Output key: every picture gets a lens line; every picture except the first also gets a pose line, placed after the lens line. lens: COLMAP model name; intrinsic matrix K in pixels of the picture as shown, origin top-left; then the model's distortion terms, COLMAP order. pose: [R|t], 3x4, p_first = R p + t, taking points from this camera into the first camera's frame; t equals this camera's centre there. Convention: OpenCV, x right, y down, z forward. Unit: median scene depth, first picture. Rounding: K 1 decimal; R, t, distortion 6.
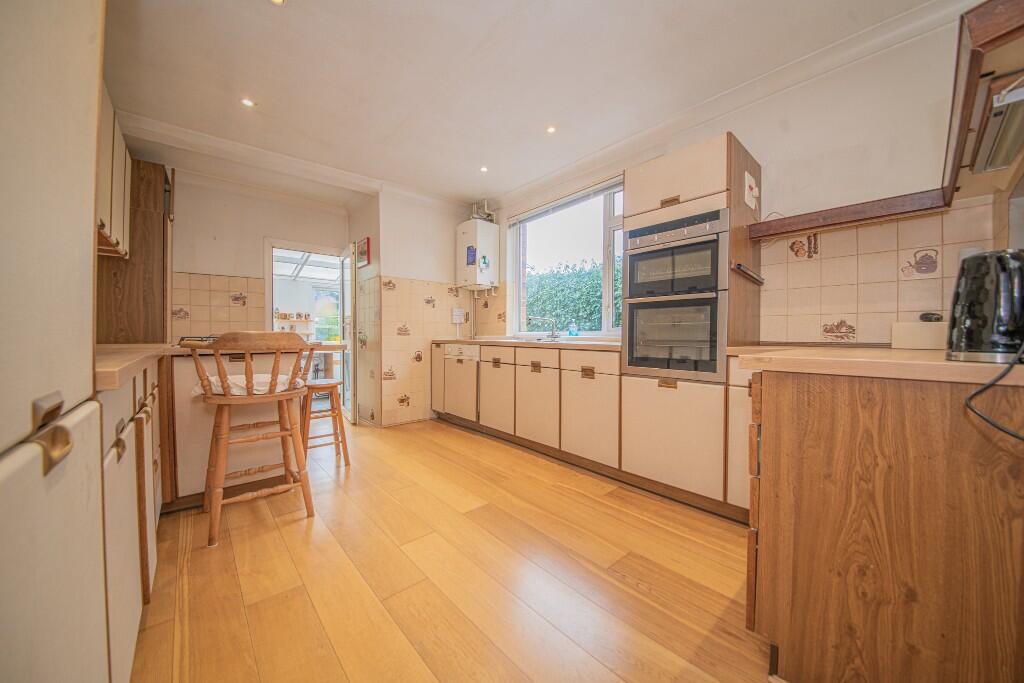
lens RADIAL K [[364.3, 0, 512.0], [0, 364.3, 341.5], [0, 0, 1]] dist [-0.001337, -0.000093]
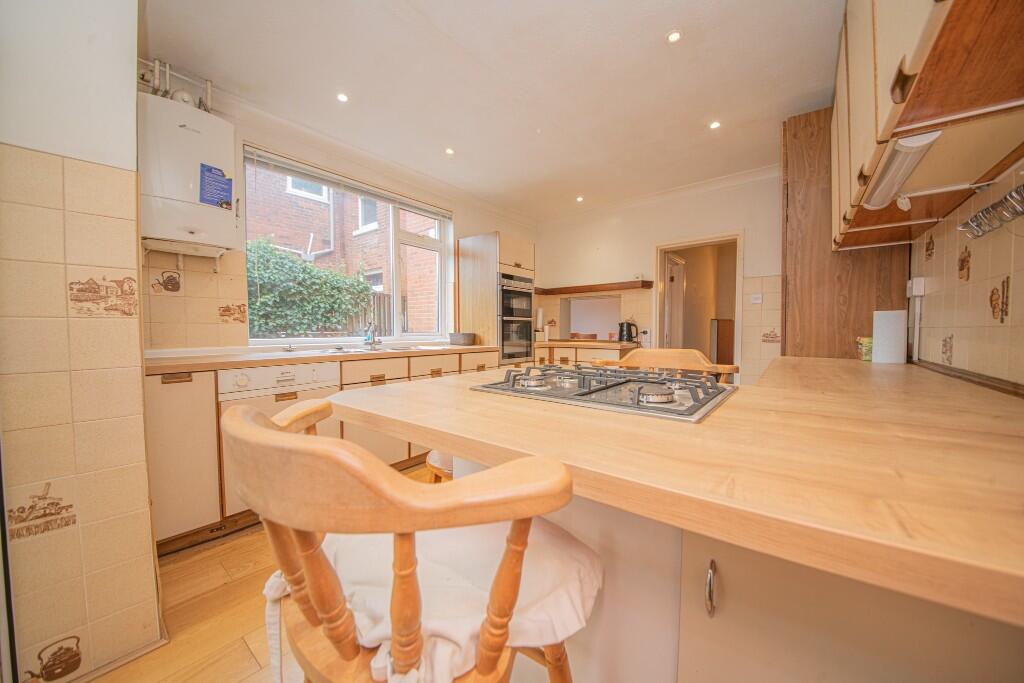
lens RADIAL K [[364.3, 0, 512.0], [0, 364.3, 341.5], [0, 0, 1]] dist [-0.001337, -0.000093]
pose [[-0.195687, -0.029999, 0.980207, -1.100766], [0.023297, 0.999108, 0.035229, -0.057863], [-0.980390, 0.029729, -0.194814, 1.144047]]
